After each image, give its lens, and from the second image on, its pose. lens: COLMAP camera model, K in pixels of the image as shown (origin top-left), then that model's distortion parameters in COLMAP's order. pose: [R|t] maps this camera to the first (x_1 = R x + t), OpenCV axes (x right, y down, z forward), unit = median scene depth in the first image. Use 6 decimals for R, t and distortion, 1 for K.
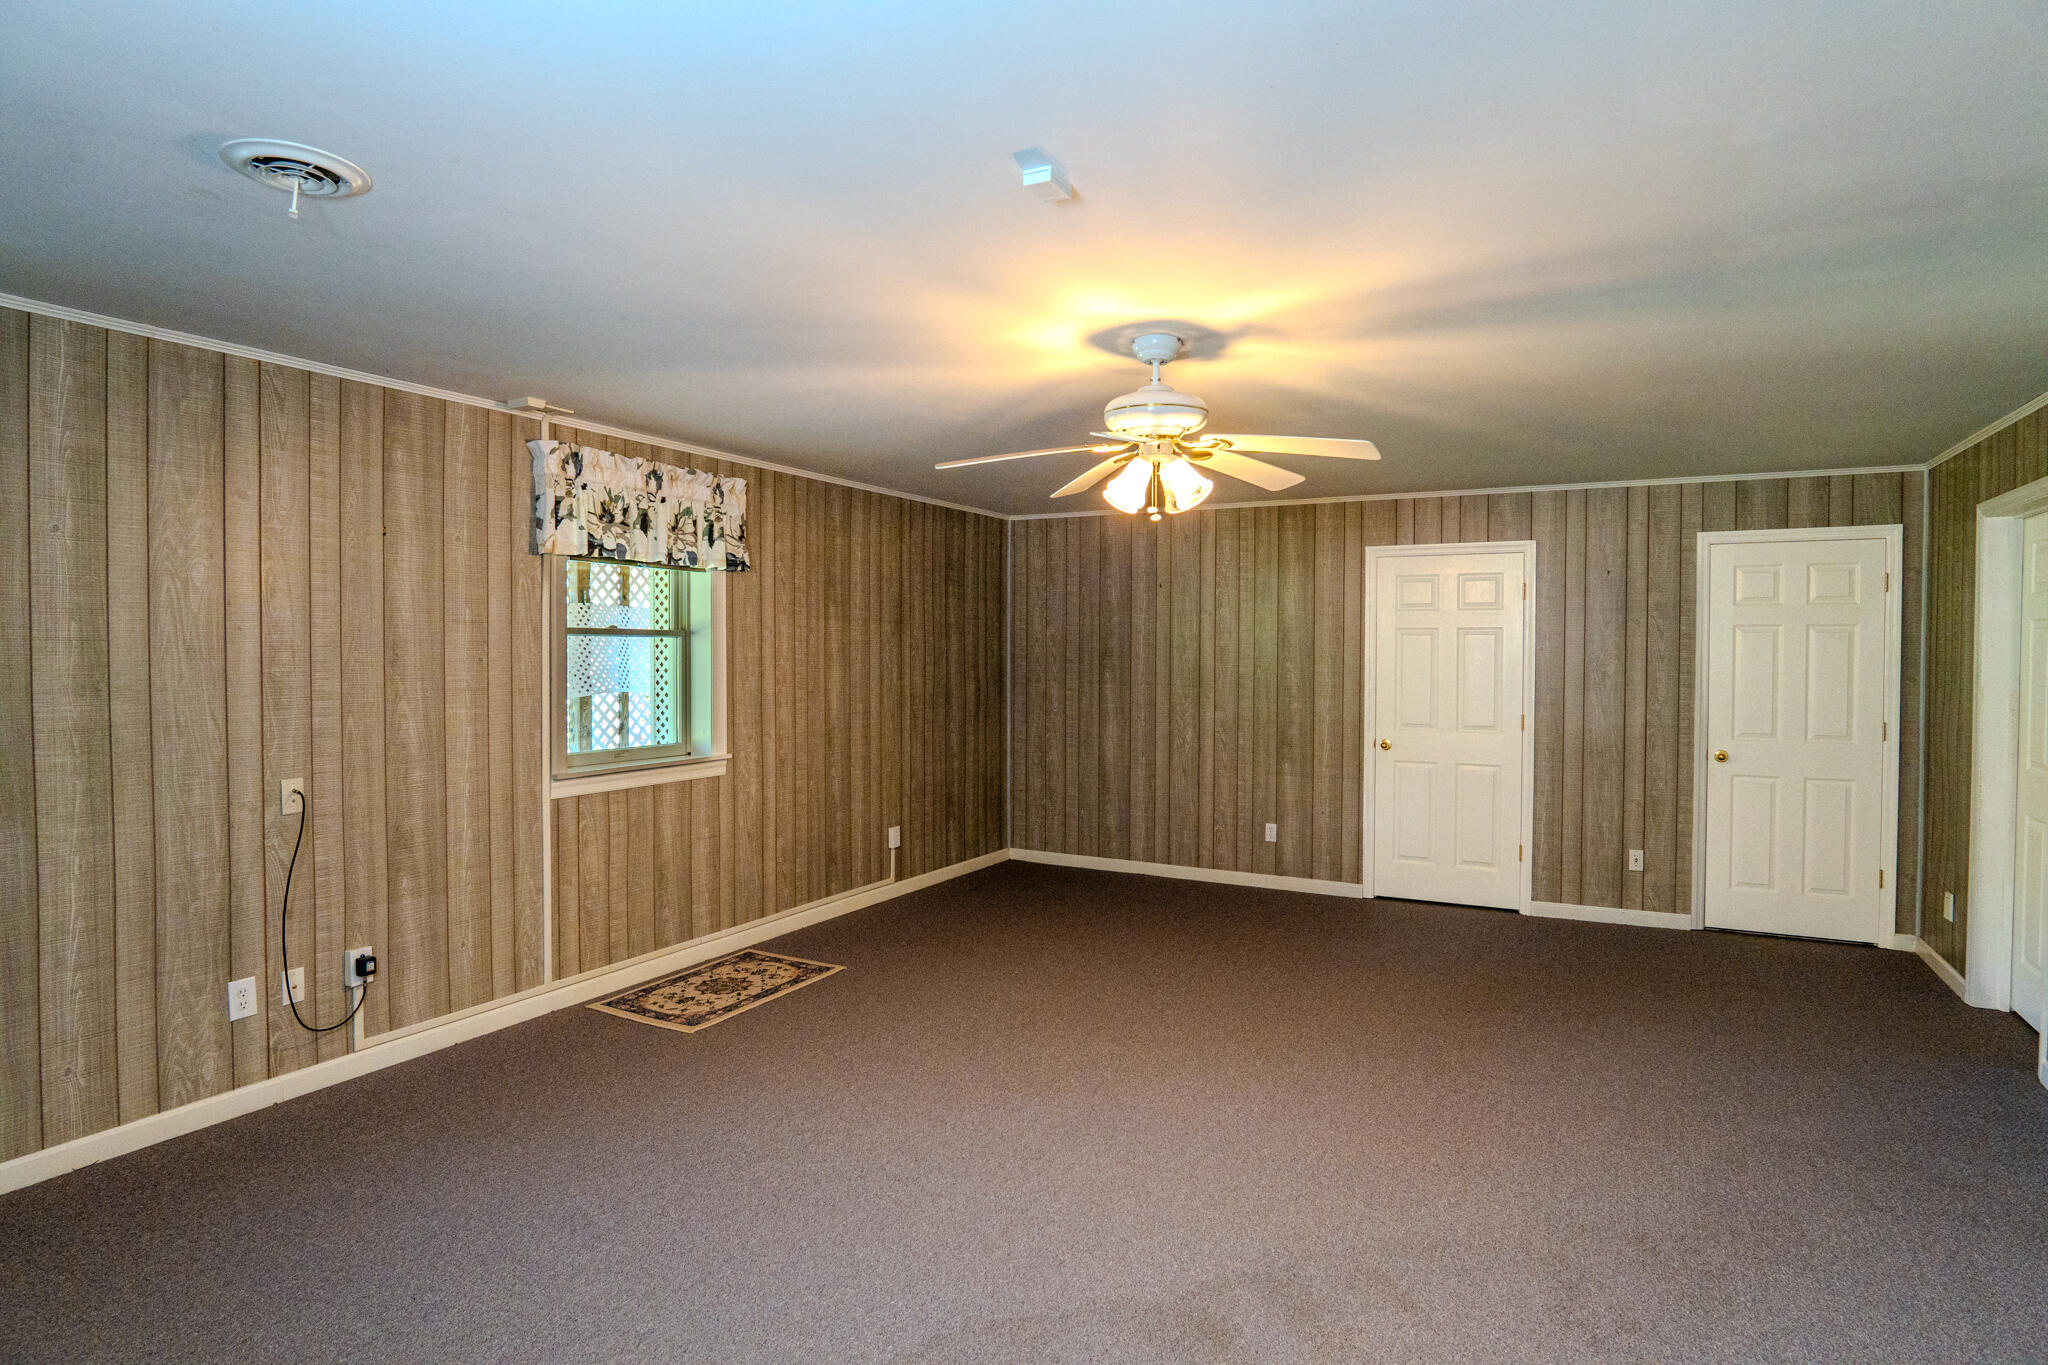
lens RADIAL K [[1105.9, 0, 1034.6], [0, 1105.9, 674.2], [0, 0, 1]] dist [-0.030617, 0.000357]
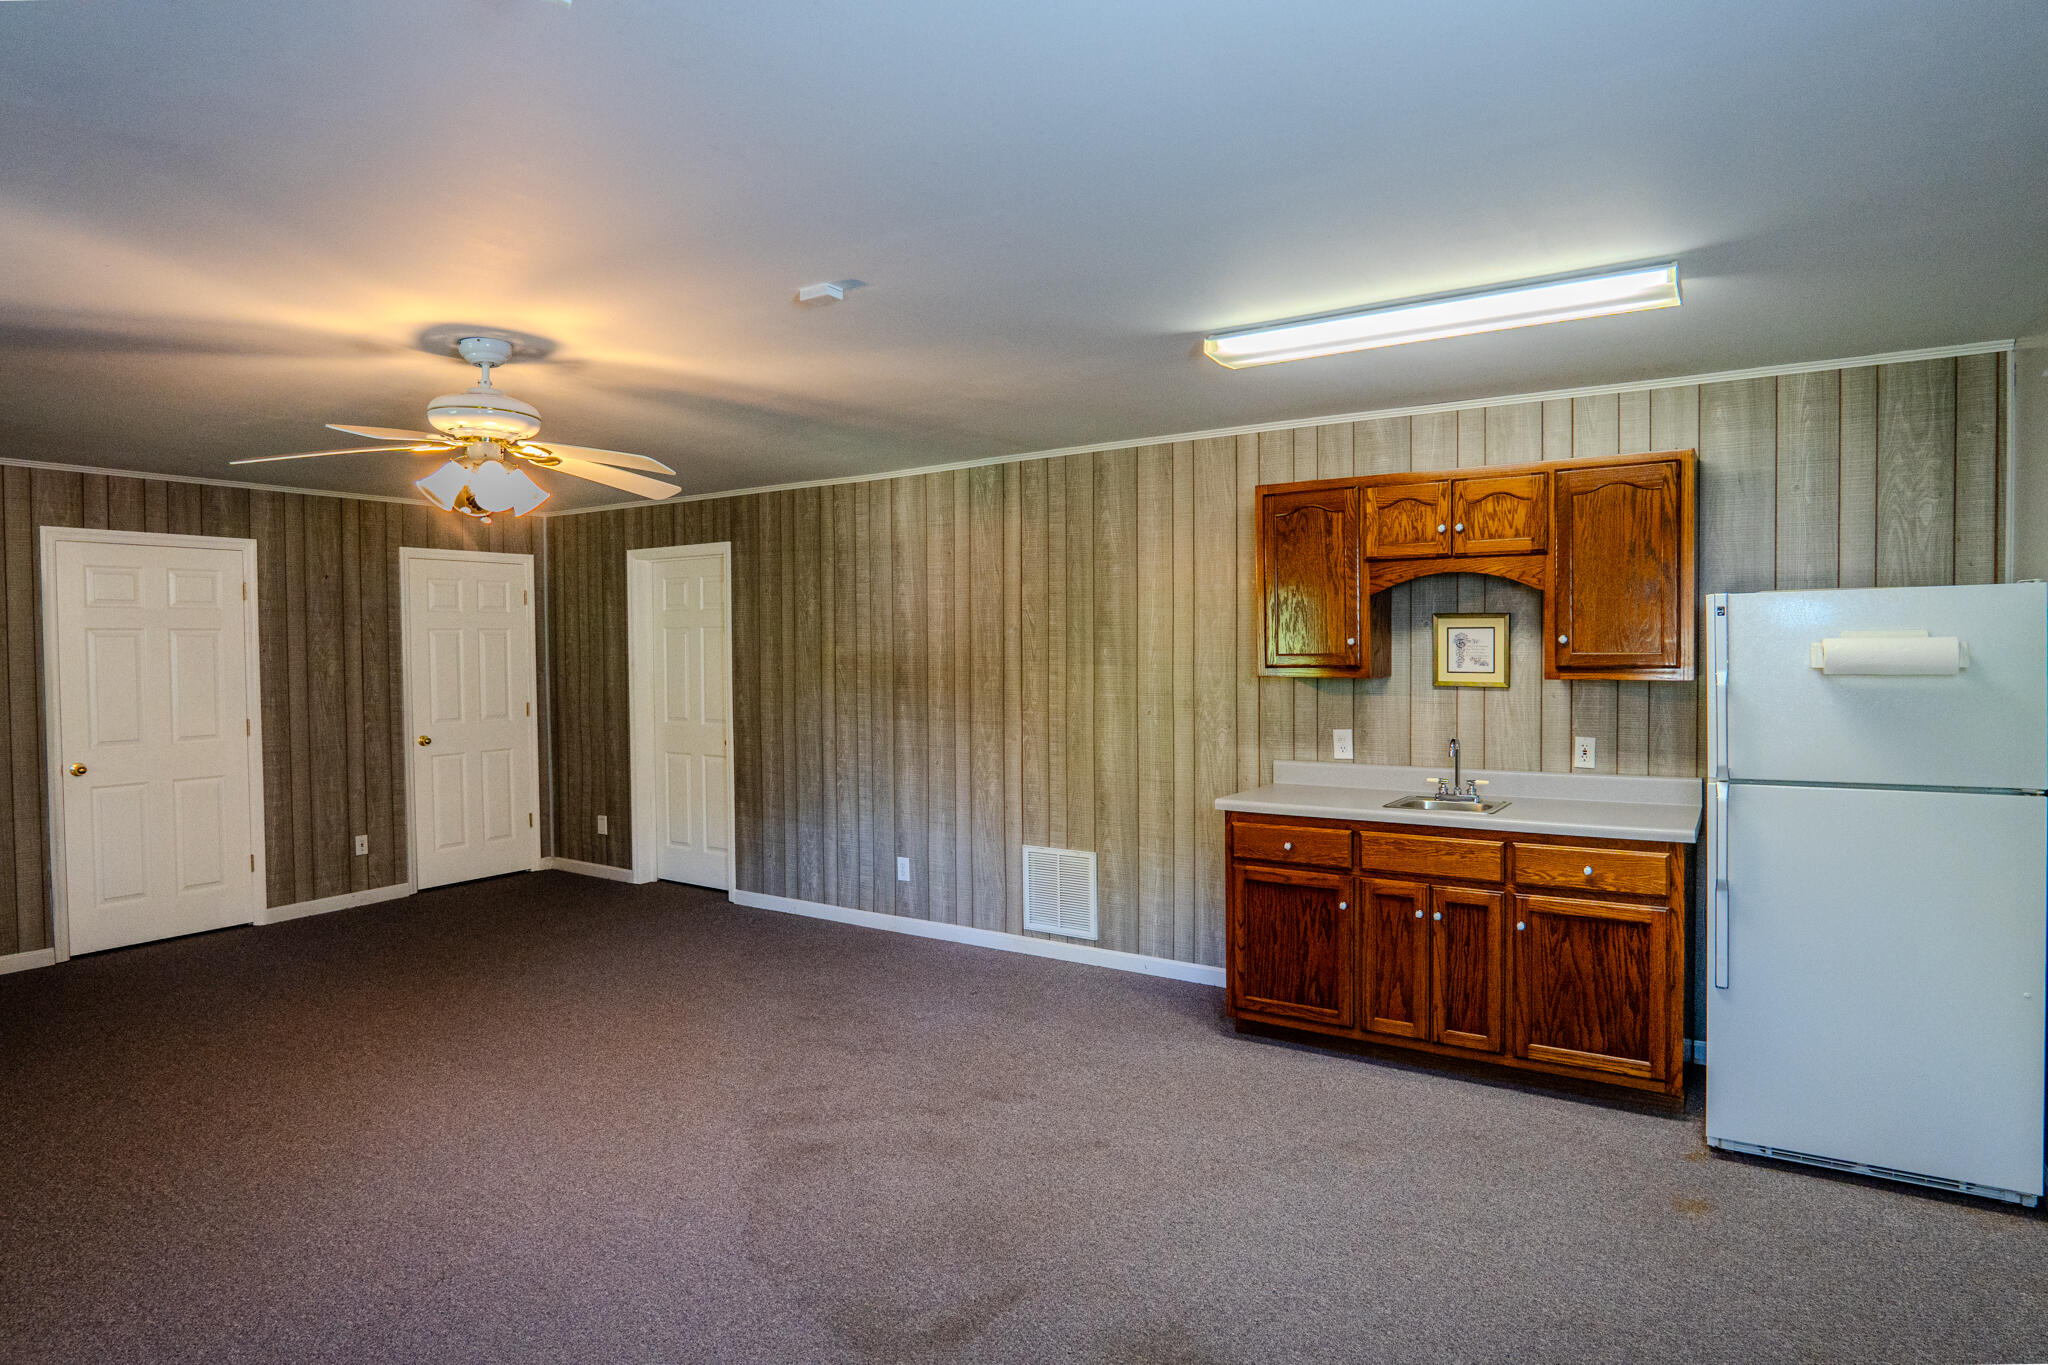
lens RADIAL K [[1105.9, 0, 1034.6], [0, 1105.9, 674.2], [0, 0, 1]] dist [-0.030617, 0.000357]
pose [[0.083843, -0.030327, 0.996017, -0.468345], [0.036244, 0.998968, 0.027366, -0.004144], [-0.995820, 0.033806, 0.084855, 0.242670]]
